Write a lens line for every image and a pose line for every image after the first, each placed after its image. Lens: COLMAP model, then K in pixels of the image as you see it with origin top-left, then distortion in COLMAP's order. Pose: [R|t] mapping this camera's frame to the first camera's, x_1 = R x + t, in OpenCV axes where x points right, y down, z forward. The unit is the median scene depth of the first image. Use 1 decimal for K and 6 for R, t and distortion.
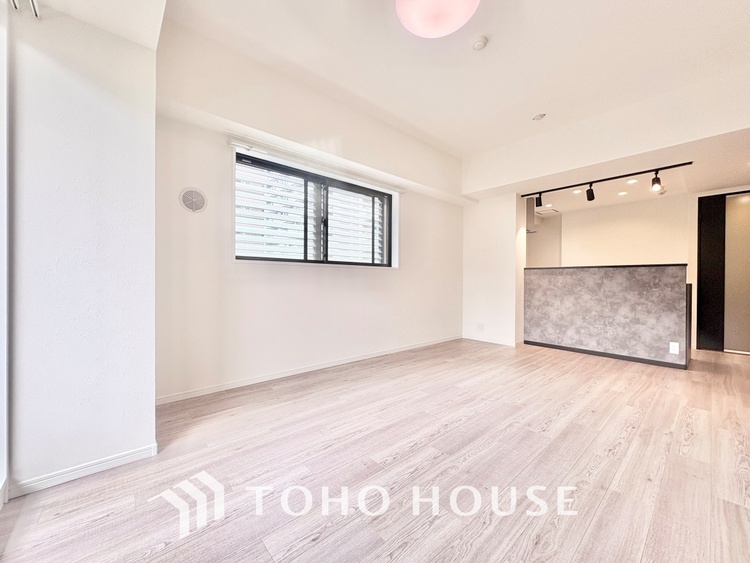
lens RADIAL K [[299.1, 0, 374.5], [0, 299.1, 283.3], [0, 0, 1]] dist [-0.001292, -0.000079]
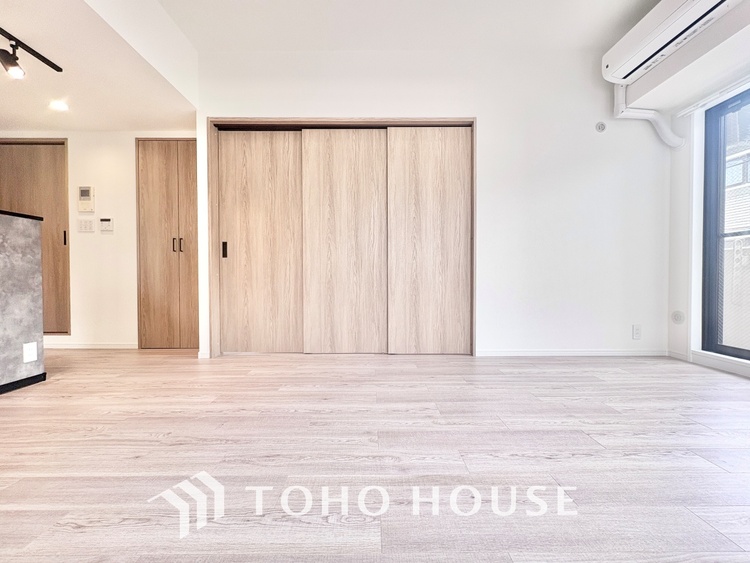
lens RADIAL K [[299.1, 0, 376.8], [0, 299.1, 280.2], [0, 0, 1]] dist [-0.001292, -0.000079]
pose [[-0.754213, -0.011438, 0.656530, 0.091942], [0.004748, 0.999727, 0.022872, 0.083108], [-0.656612, 0.020367, -0.753953, 1.403137]]
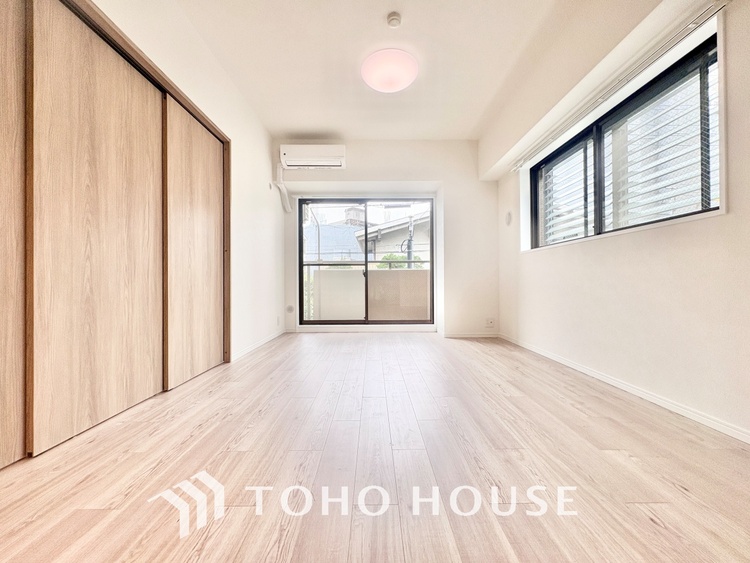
lens RADIAL K [[299.1, 0, 375.3], [0, 299.1, 281.3], [0, 0, 1]] dist [-0.001292, -0.000079]
pose [[-0.655031, -0.008809, -0.755550, 1.096834], [-0.007236, 0.999959, -0.005385, 0.074152], [0.755567, 0.001940, -0.655068, 1.535635]]
